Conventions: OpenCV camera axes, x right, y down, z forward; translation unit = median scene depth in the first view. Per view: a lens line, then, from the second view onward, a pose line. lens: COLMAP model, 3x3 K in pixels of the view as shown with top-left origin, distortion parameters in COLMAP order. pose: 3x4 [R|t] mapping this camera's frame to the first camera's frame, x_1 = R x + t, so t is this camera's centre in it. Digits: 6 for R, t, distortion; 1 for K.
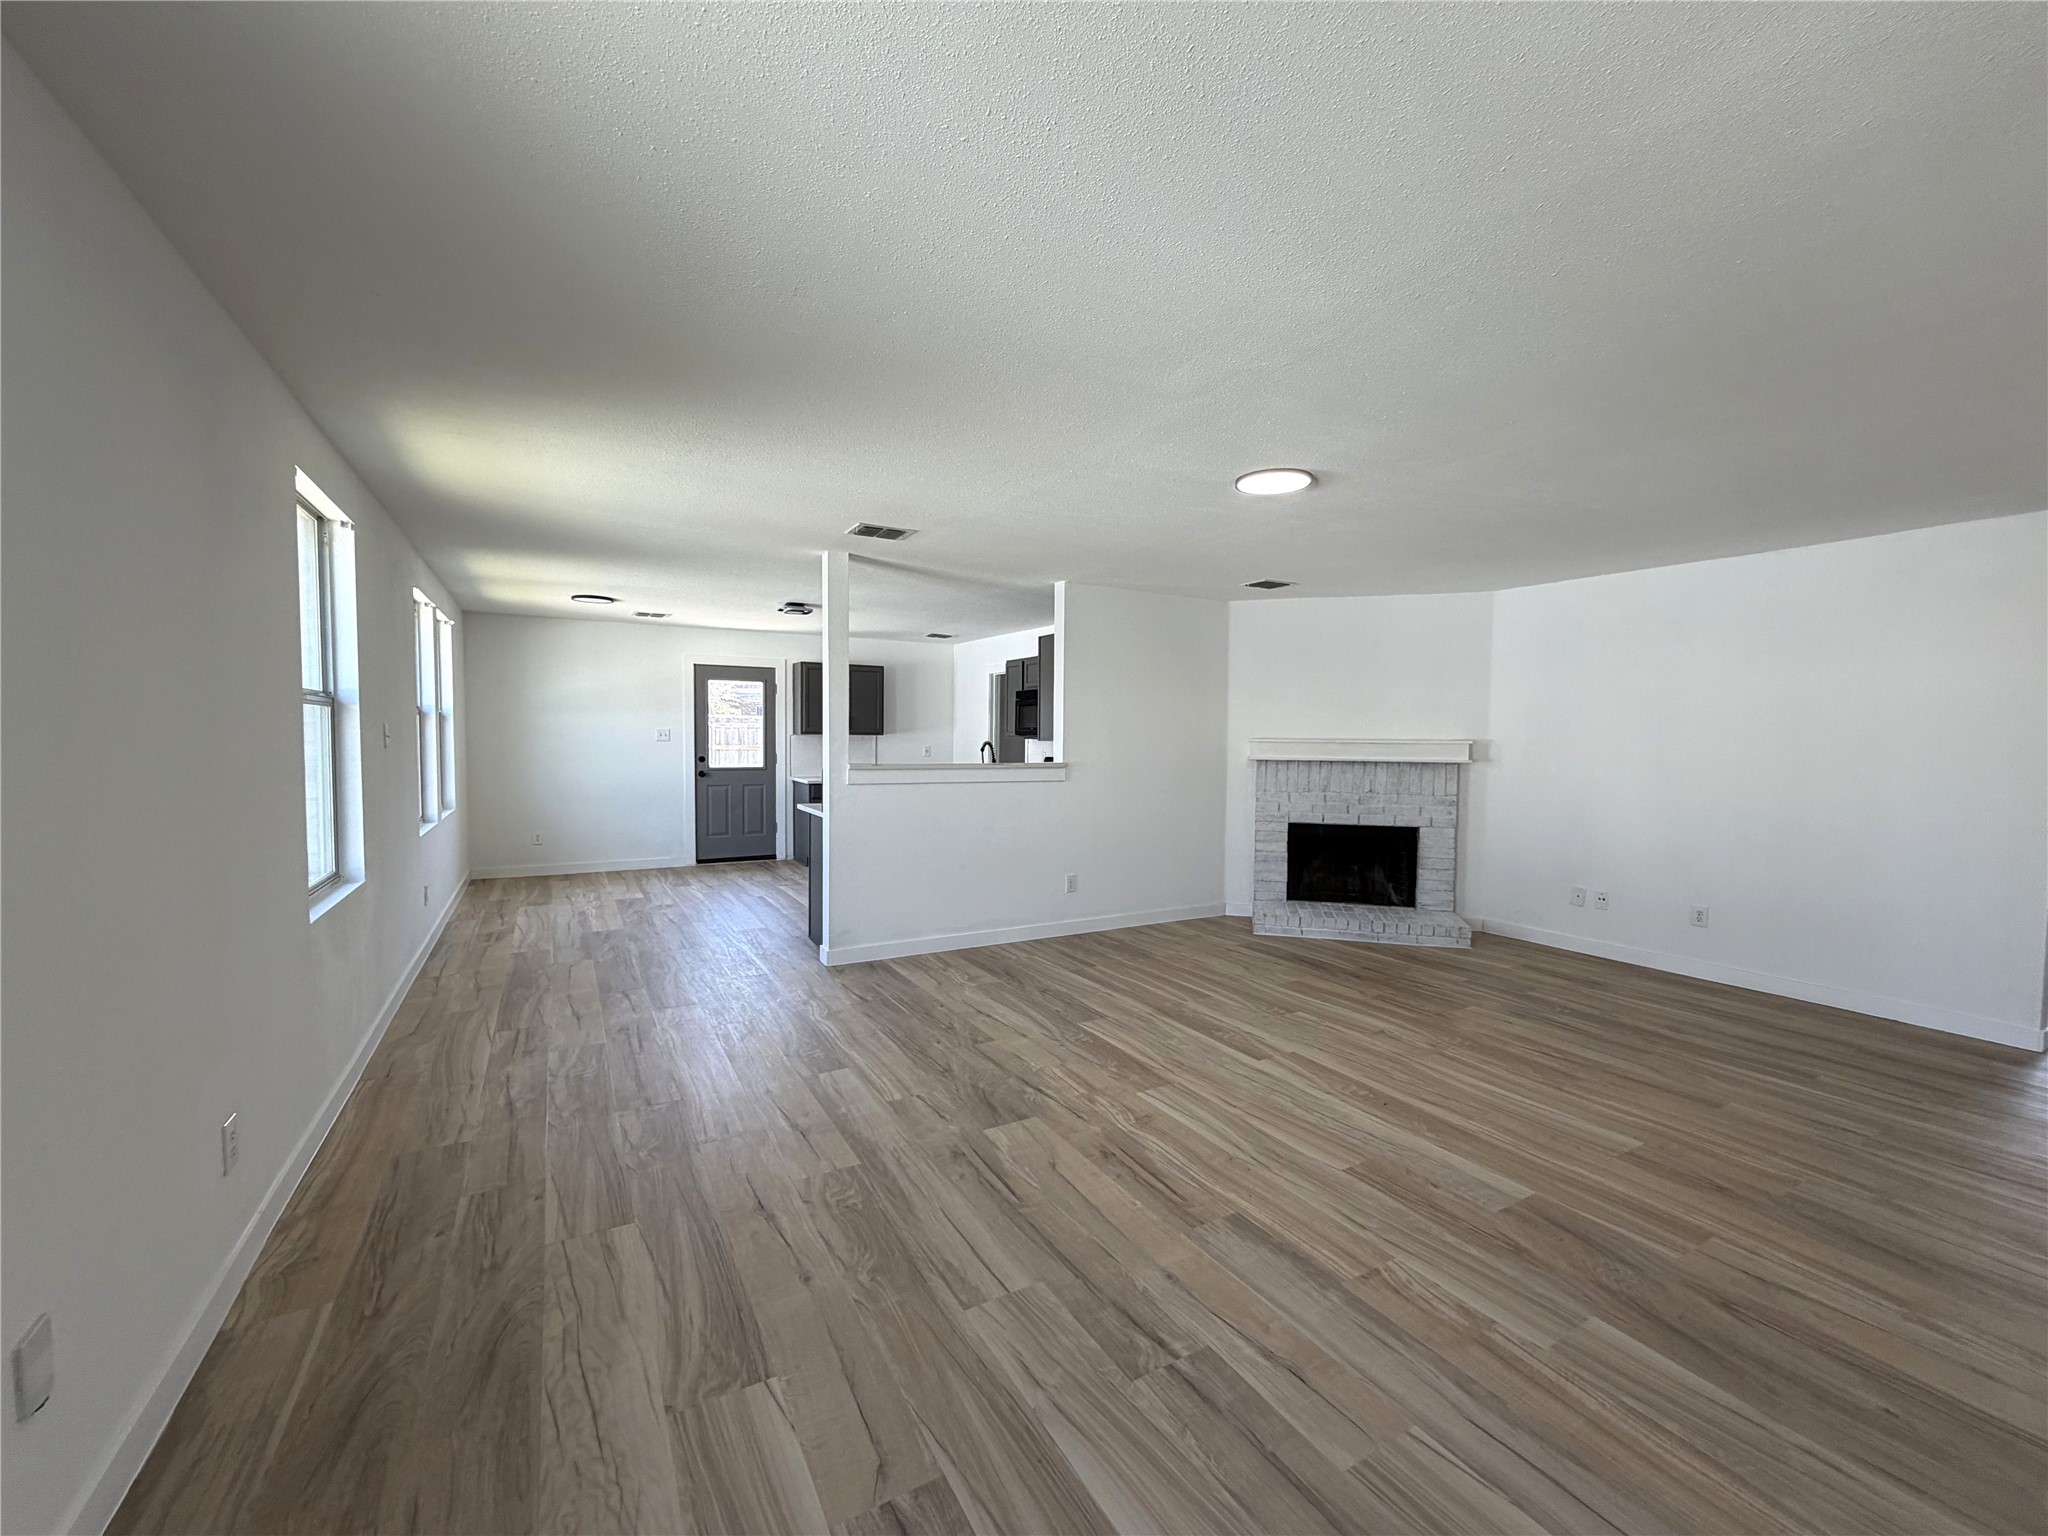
lens RADIAL K [[822.2, 0, 1020.6], [0, 822.2, 769.6], [0, 0, 1]] dist [0.000979, 0.000593]
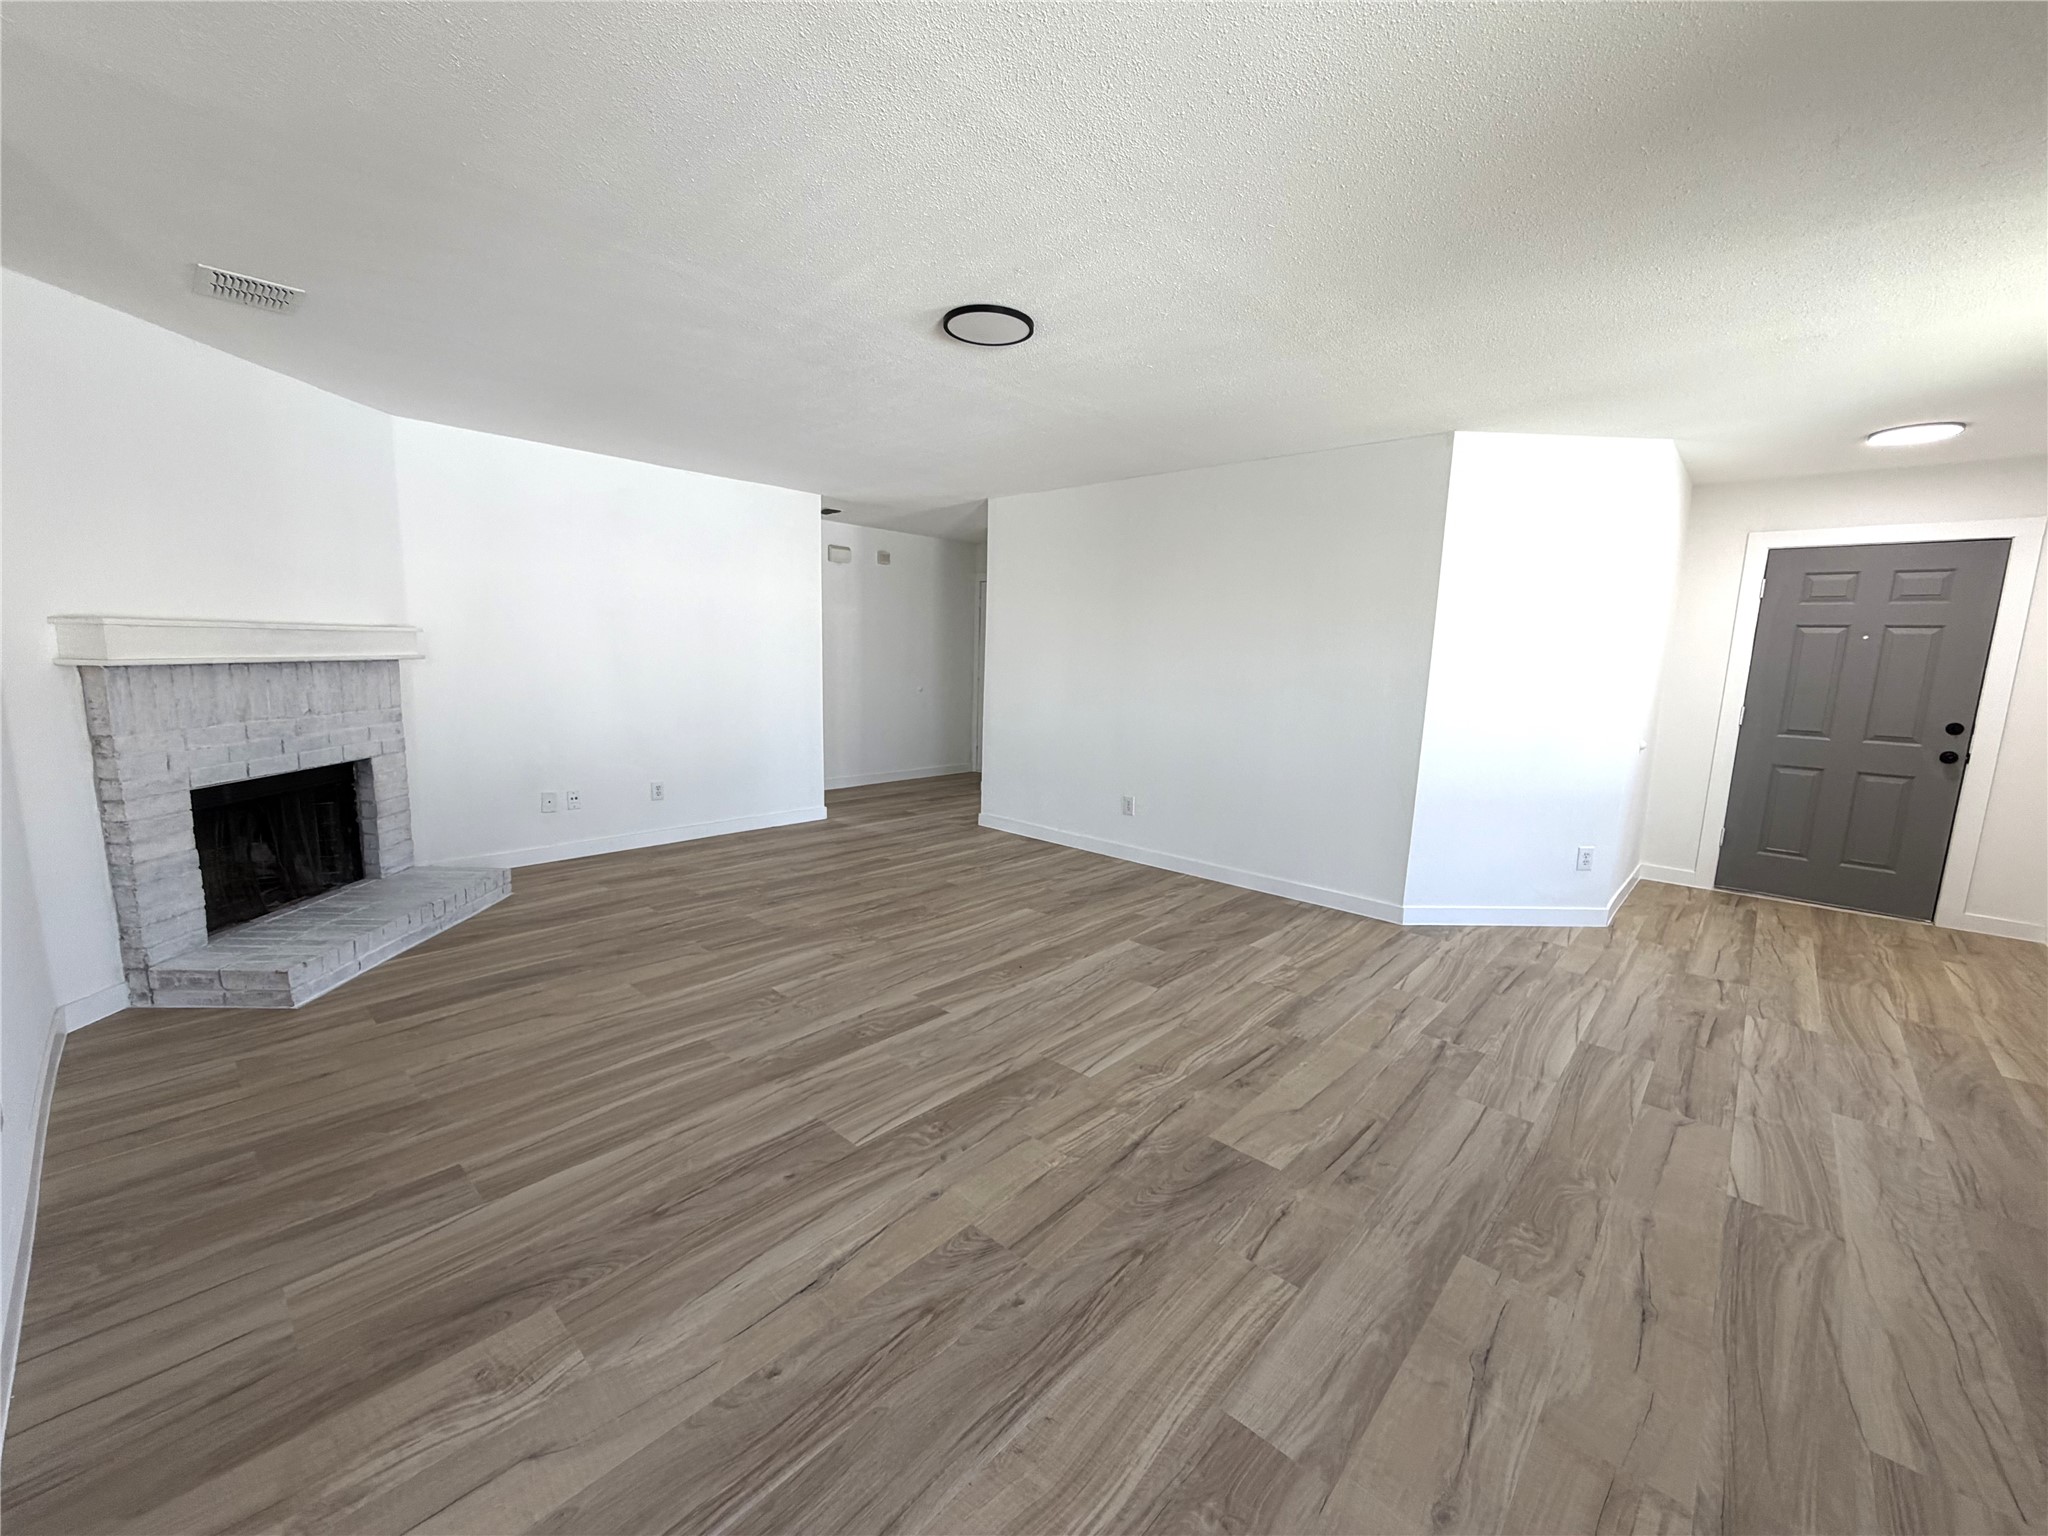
lens RADIAL K [[822.2, 0, 1018.3], [0, 822.2, 771.3], [0, 0, 1]] dist [0.000979, 0.000593]
pose [[-0.307335, -0.159605, 0.938121, -0.499052], [0.008115, 0.985359, 0.170300, -0.047319], [-0.951567, 0.059952, -0.301540, 1.141165]]
